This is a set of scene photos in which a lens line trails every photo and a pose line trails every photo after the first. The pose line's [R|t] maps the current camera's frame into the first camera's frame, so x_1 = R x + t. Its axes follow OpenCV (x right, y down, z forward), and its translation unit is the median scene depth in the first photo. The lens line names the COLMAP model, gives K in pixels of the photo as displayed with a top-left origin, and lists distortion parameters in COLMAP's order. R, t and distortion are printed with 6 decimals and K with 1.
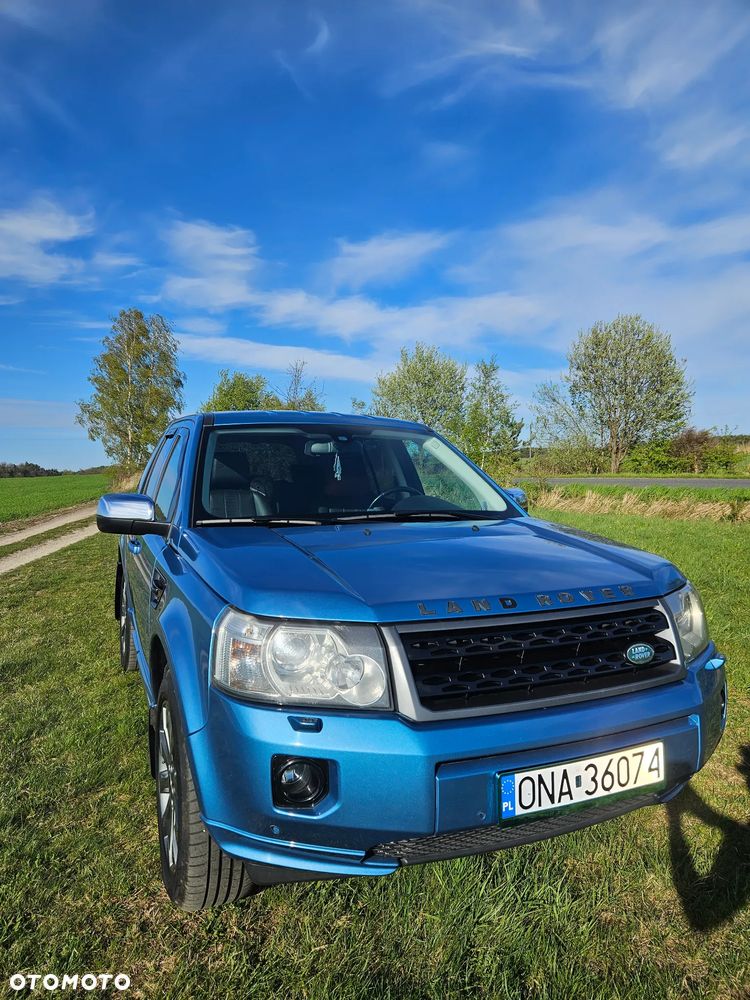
lens RADIAL K [[688.2, 0, 384.3], [0, 688.2, 473.4], [0, 0, 1]] dist [0.004220, 0.000801]
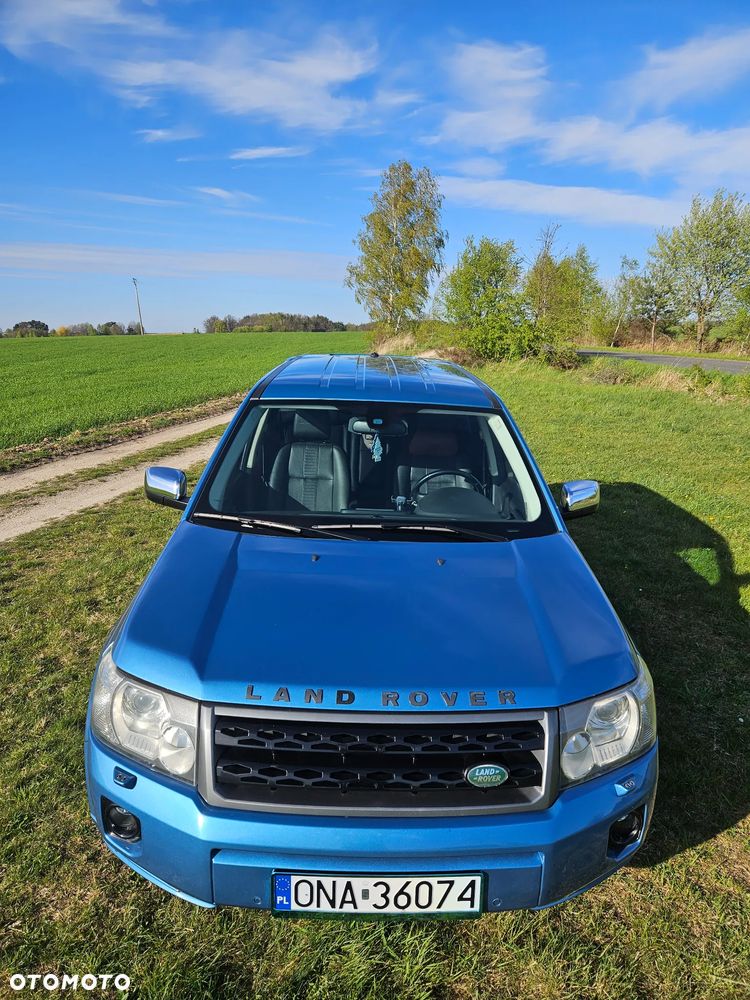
lens RADIAL K [[678.2, 0, 378.6], [0, 678.2, 497.6], [0, 0, 1]] dist [0.078767, -0.079578]
pose [[0.923250, 0.123026, -0.363971, 0.551018], [-0.032453, 0.968932, 0.245188, -0.326000], [0.382827, -0.214557, 0.898559, 0.222975]]
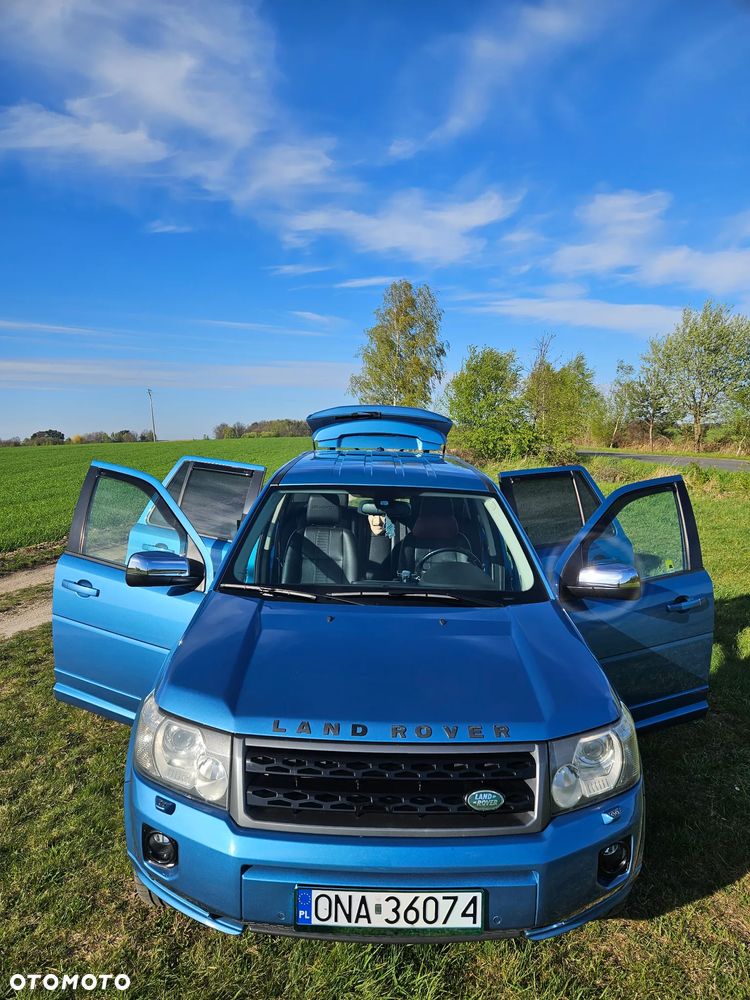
lens RADIAL K [[679.4, 0, 367.6], [0, 679.4, 510.2], [0, 0, 1]] dist [0.076778, -0.075138]
pose [[0.914914, 0.067778, -0.397917, 0.619895], [-0.022465, 0.992824, 0.117455, -0.296752], [0.403023, -0.098522, 0.909872, 0.044804]]
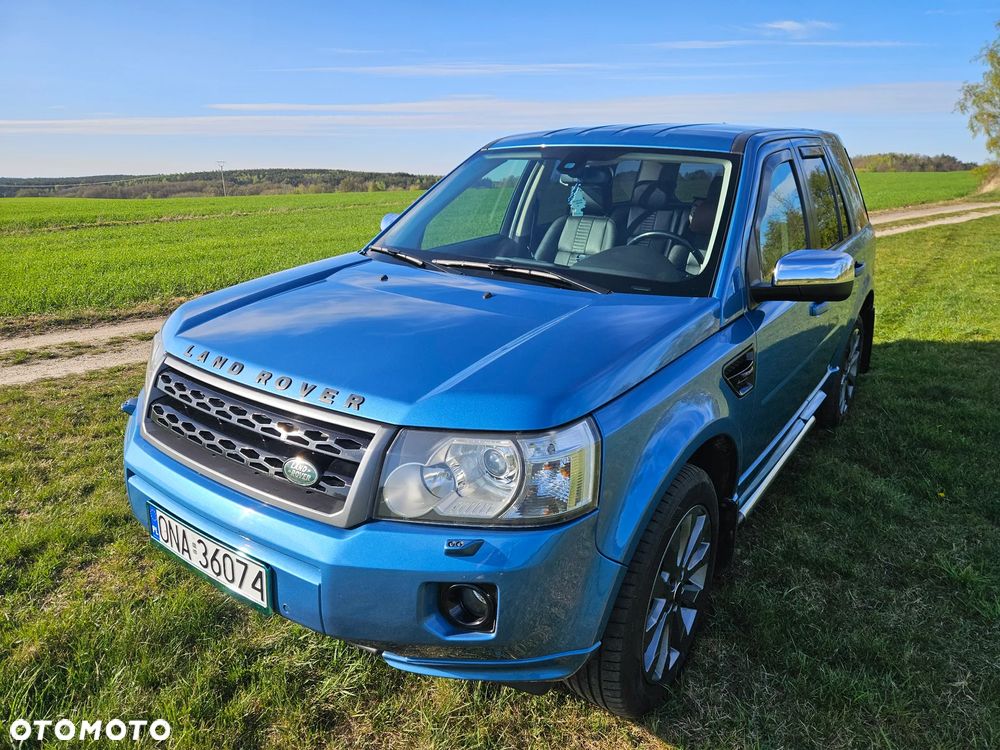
lens RADIAL K [[677.0, 0, 497.4], [0, 677.0, 370.2], [0, 0, 1]] dist [0.074118, -0.067544]
pose [[0.505508, 0.267276, -0.820381, 1.182465], [-0.023084, 0.954661, 0.296800, -0.106256], [0.862513, -0.131097, 0.488758, 0.863784]]
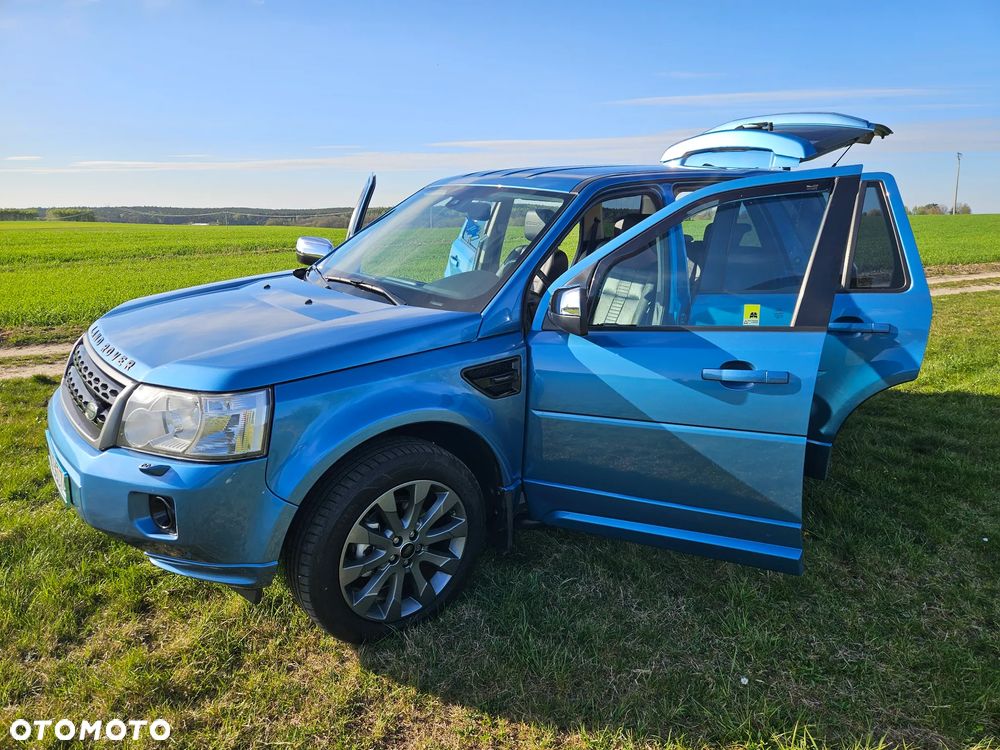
lens RADIAL K [[678.2, 0, 500.0], [0, 678.2, 375.0], [0, 0, 1]] dist [0.078767, -0.079578]
pose [[0.254977, 0.263081, -0.930470, 1.722064], [-0.027155, 0.963845, 0.265076, -0.135231], [0.966566, -0.042322, 0.252902, 1.460586]]
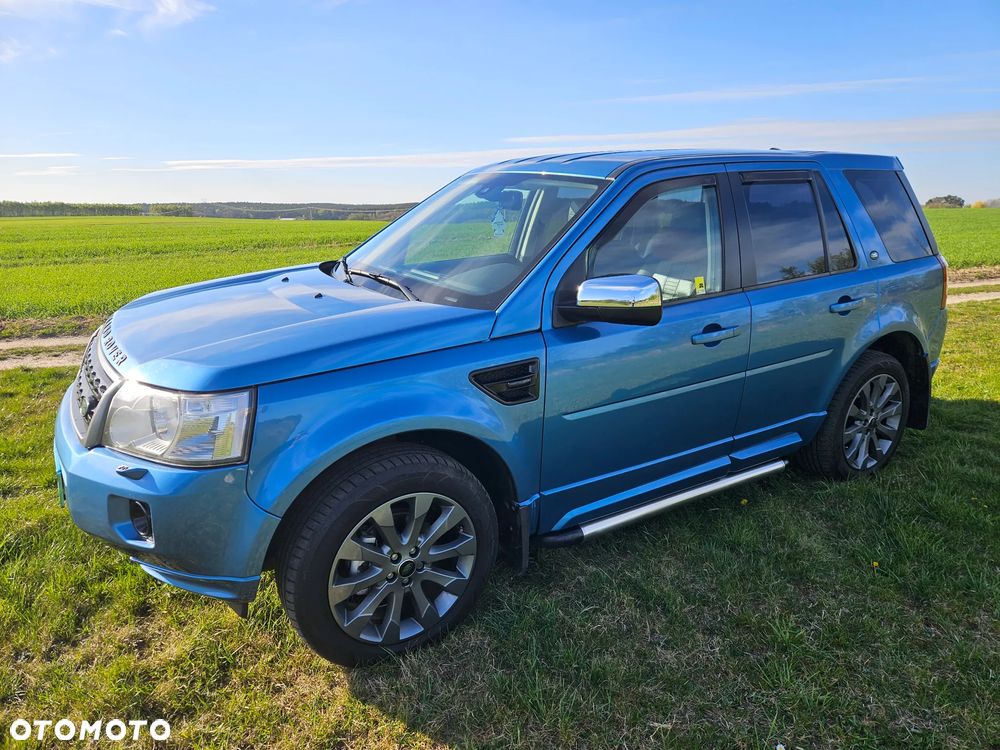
lens RADIAL K [[677.0, 0, 497.4], [0, 677.0, 370.2], [0, 0, 1]] dist [0.074118, -0.067544]
pose [[0.146636, 0.269530, -0.951762, 1.616471], [-0.021073, 0.962796, 0.269408, -0.120479], [0.988966, -0.019449, 0.146860, 1.595168]]
